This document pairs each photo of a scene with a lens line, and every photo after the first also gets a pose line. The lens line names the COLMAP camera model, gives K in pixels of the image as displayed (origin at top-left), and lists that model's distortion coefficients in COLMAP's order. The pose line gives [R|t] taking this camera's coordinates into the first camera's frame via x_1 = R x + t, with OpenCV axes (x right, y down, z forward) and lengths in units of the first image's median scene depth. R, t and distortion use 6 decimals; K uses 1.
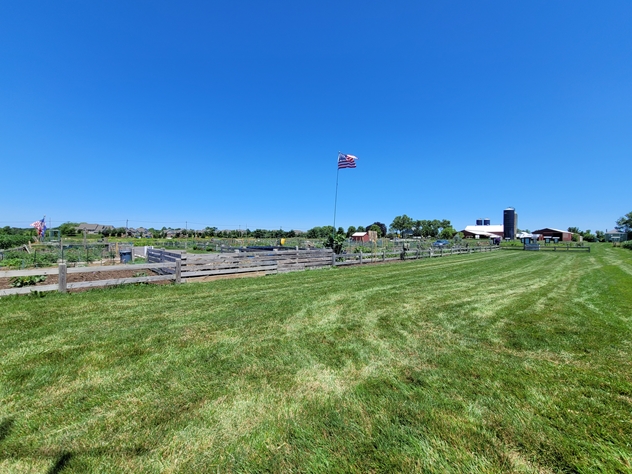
lens RADIAL K [[258.0, 0, 315.3], [0, 258.0, 236.4], [0, 0, 1]] dist [0.003291, -0.000559]
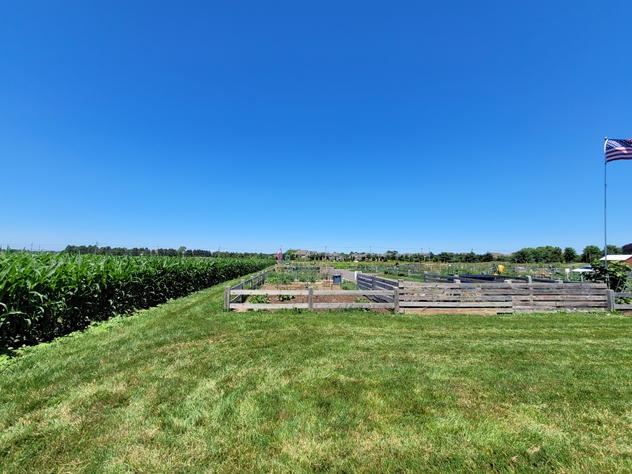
lens RADIAL K [[258.0, 0, 315.3], [0, 258.0, 236.4], [0, 0, 1]] dist [0.003291, -0.000559]
pose [[0.792374, -0.052968, -0.607732, -0.099181], [-0.001270, 0.996078, -0.088471, -0.009658], [0.610035, 0.070874, 0.789199, 0.020810]]
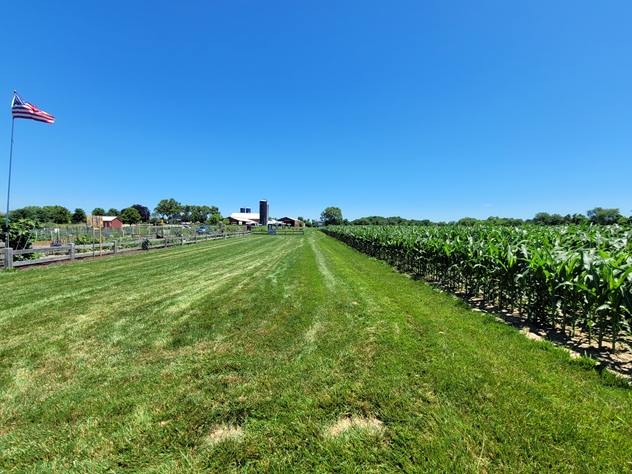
lens RADIAL K [[252.4, 0, 314.8], [0, 252.4, 235.2], [0, 0, 1]] dist [0.000566, -0.000179]
pose [[0.680545, -0.028038, 0.732170, 0.117414], [-0.011014, 0.998763, 0.048485, -0.006695], [-0.732623, -0.041060, 0.679395, 0.003705]]
